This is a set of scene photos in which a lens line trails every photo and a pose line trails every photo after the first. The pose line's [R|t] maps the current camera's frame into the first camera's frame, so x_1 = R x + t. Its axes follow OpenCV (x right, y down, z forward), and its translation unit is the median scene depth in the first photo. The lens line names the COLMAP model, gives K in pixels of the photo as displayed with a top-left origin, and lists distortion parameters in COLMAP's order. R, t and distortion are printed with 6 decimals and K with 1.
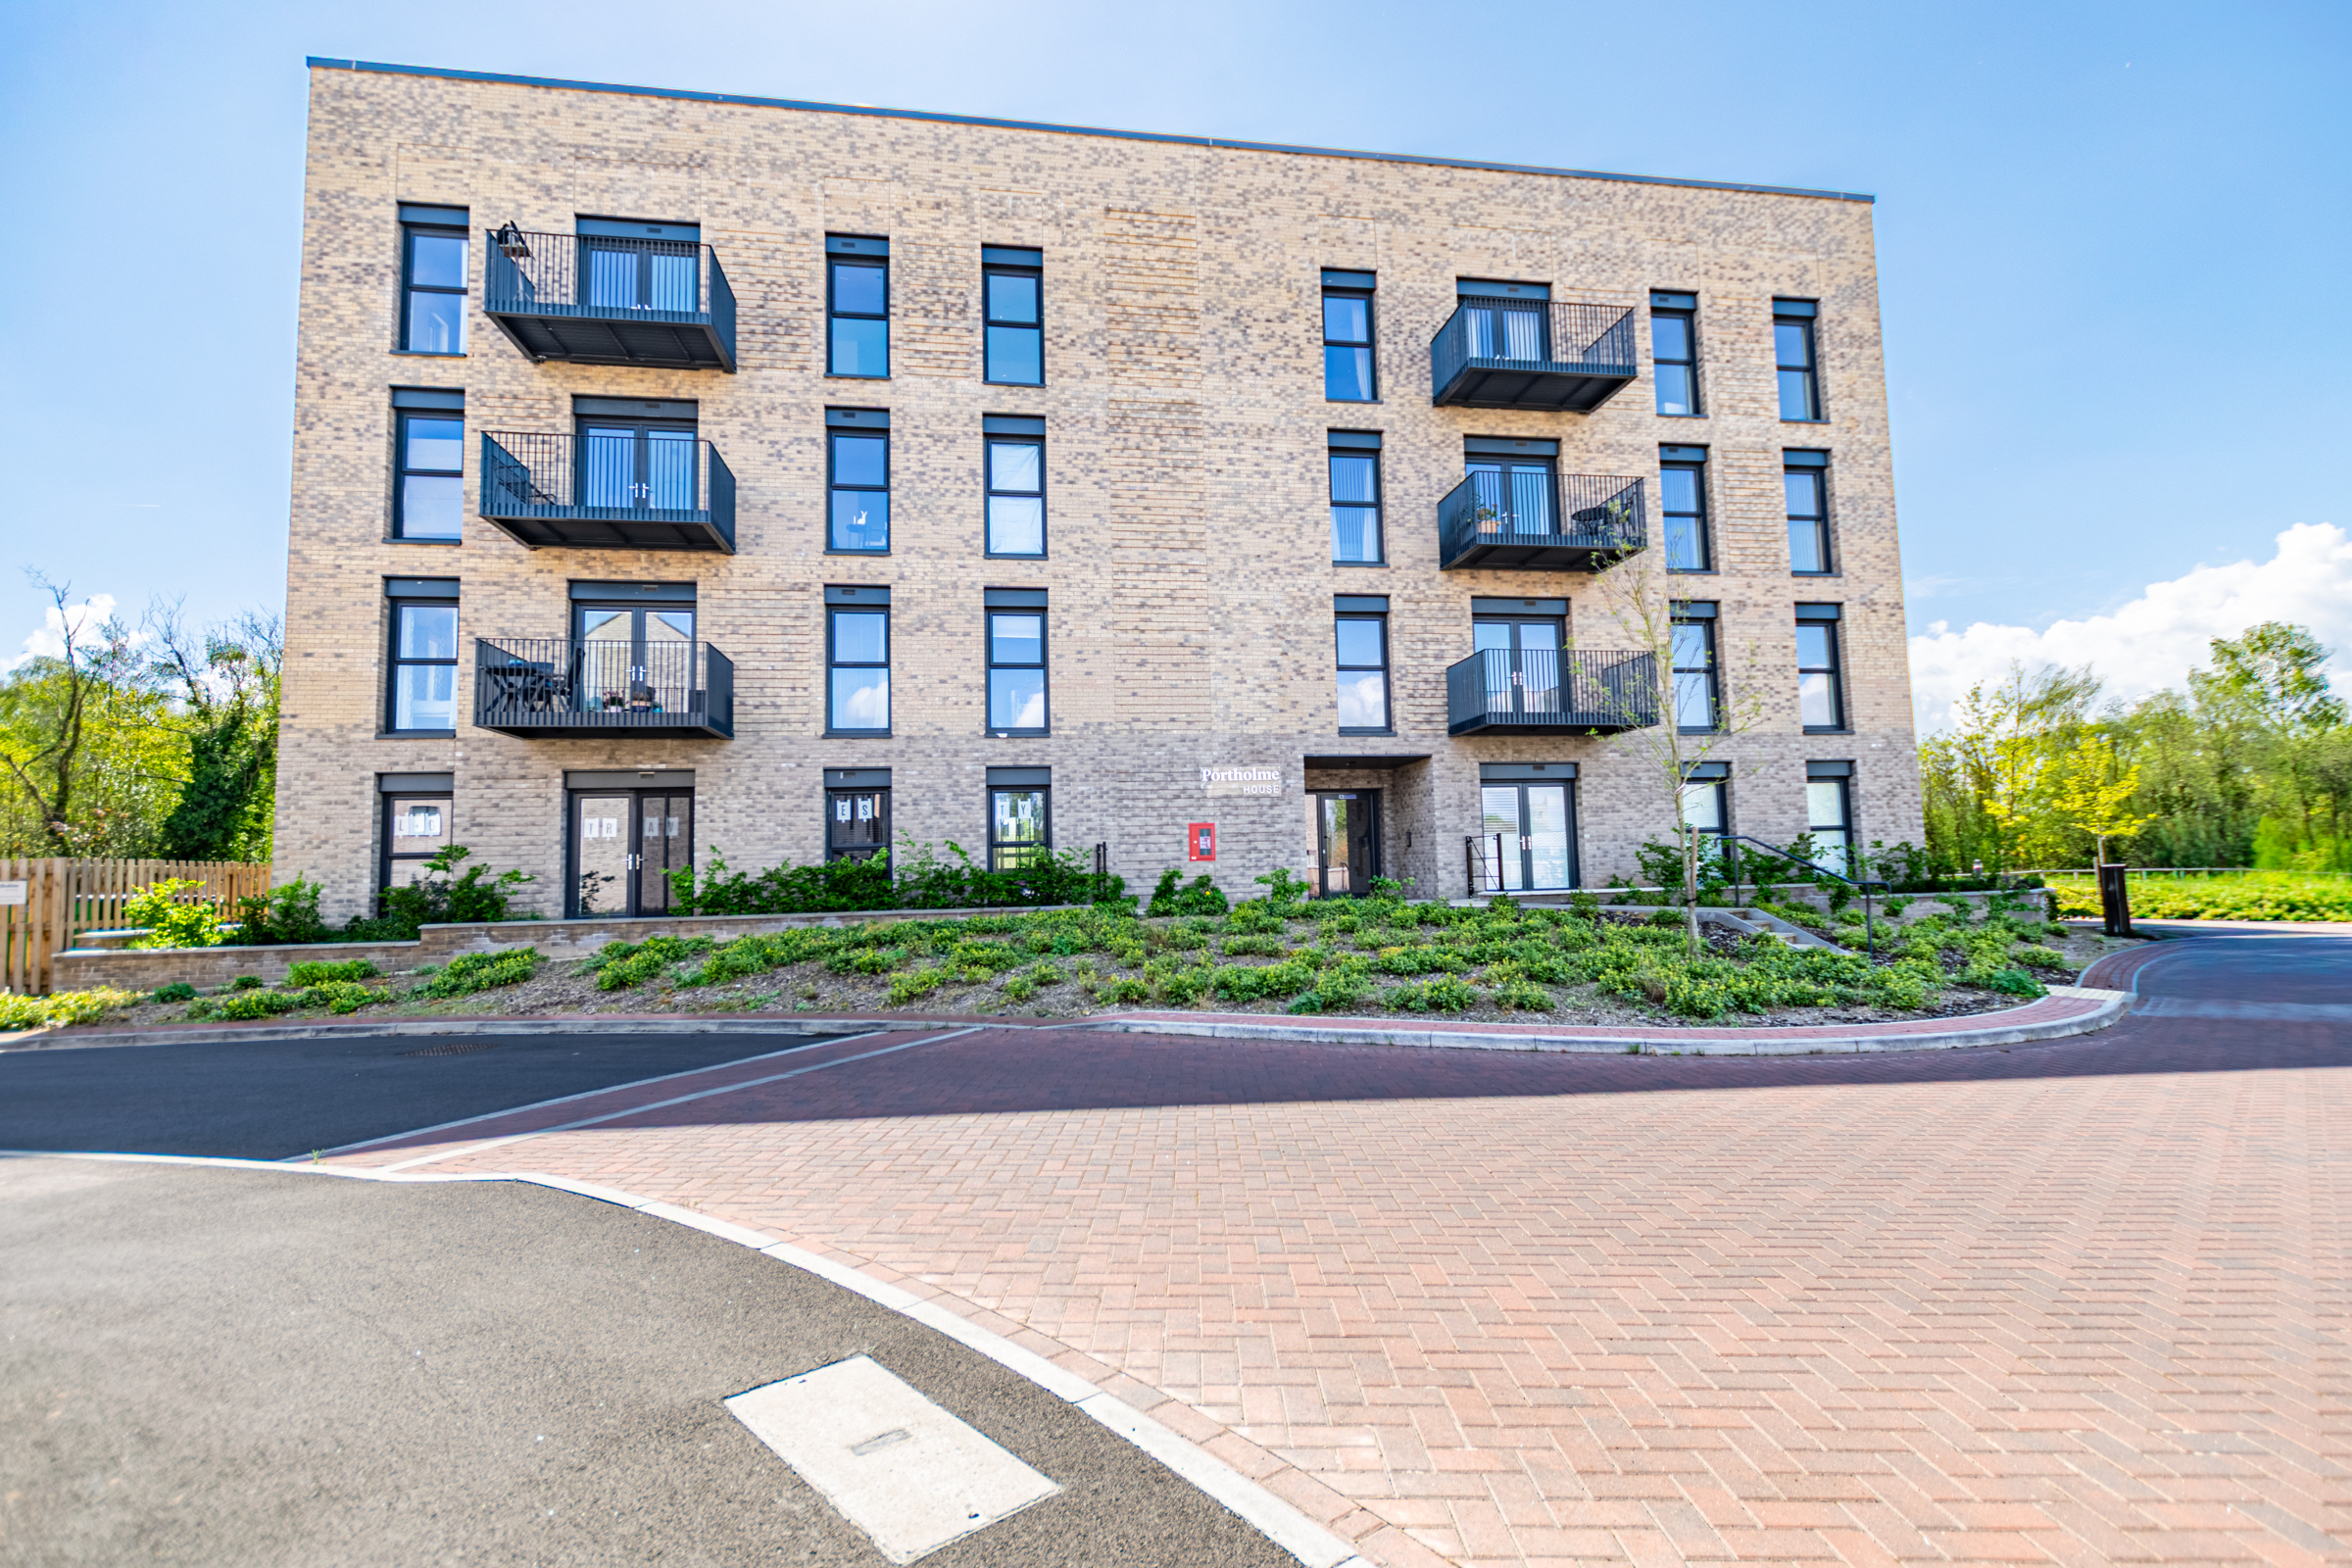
lens RADIAL K [[1016.4, 0, 1165.9], [0, 1016.4, 795.8], [0, 0, 1]] dist [0.015721, -0.000102]
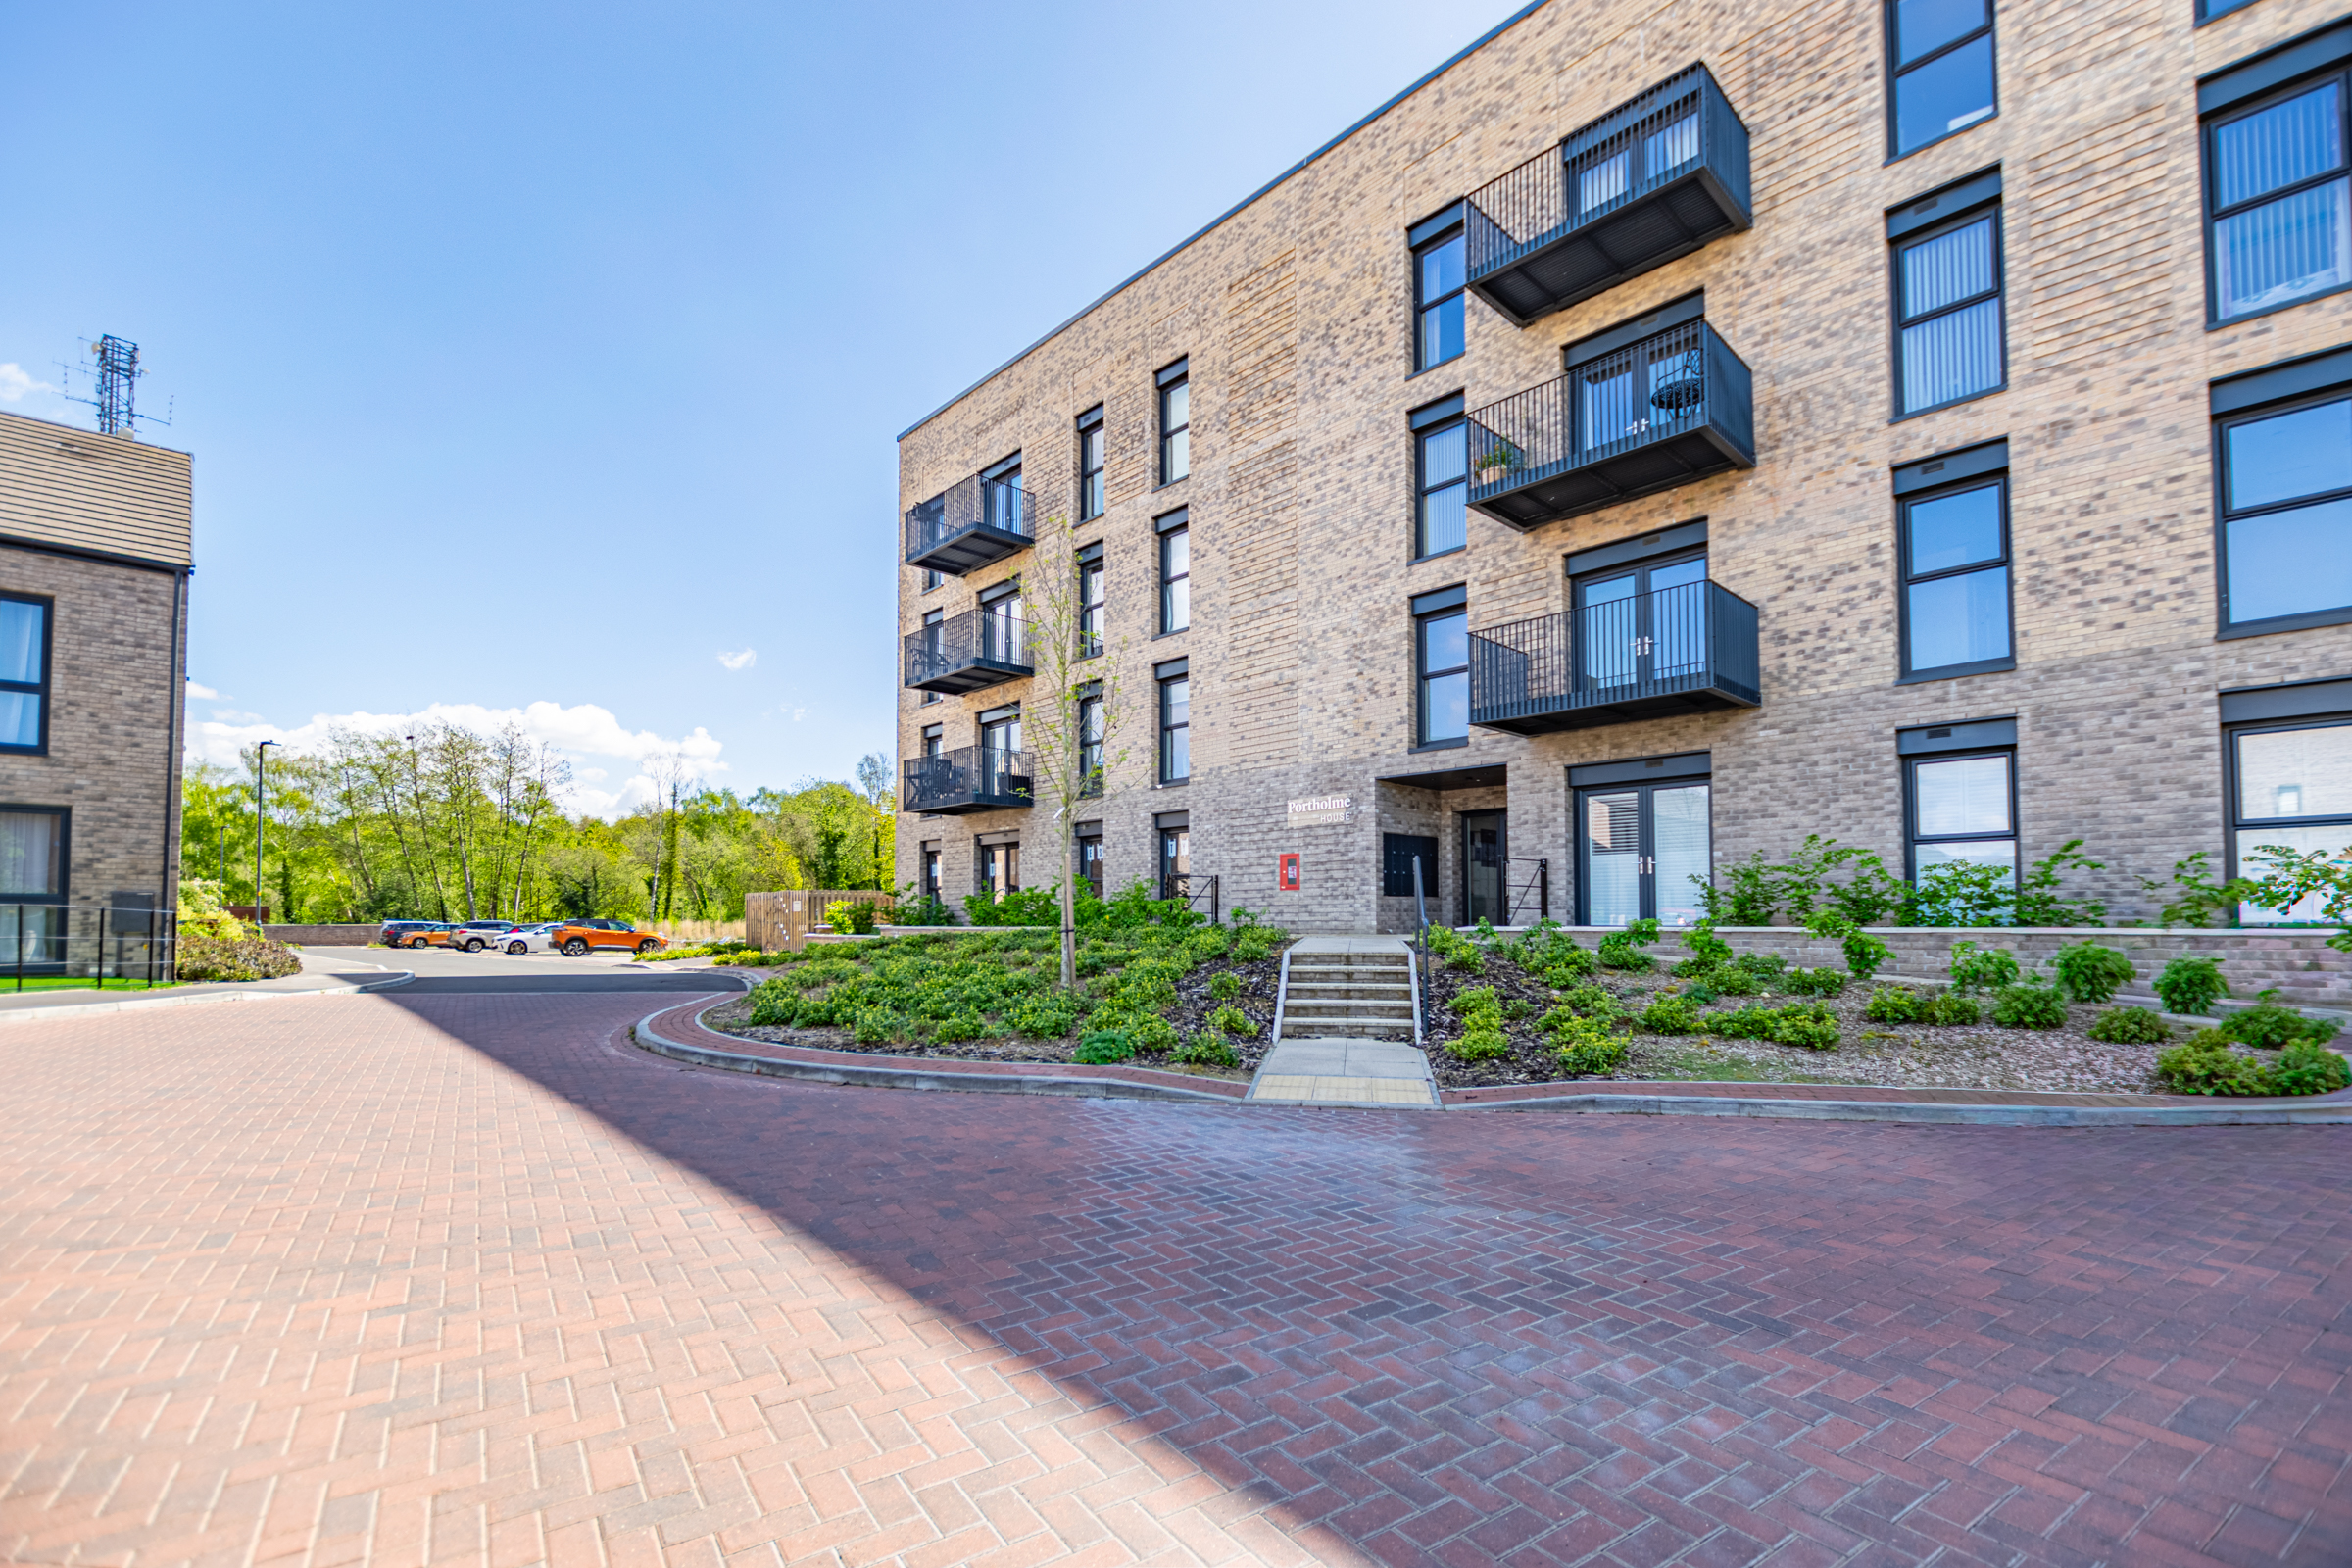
lens RADIAL K [[1016.4, 0, 1159.3], [0, 1016.4, 791.0], [0, 0, 1]] dist [0.015721, -0.000102]
pose [[0.578964, -0.070863, -0.812268, 0.779023], [0.111154, 0.993775, -0.007470, -0.042752], [0.807741, -0.085963, 0.583236, 0.270974]]
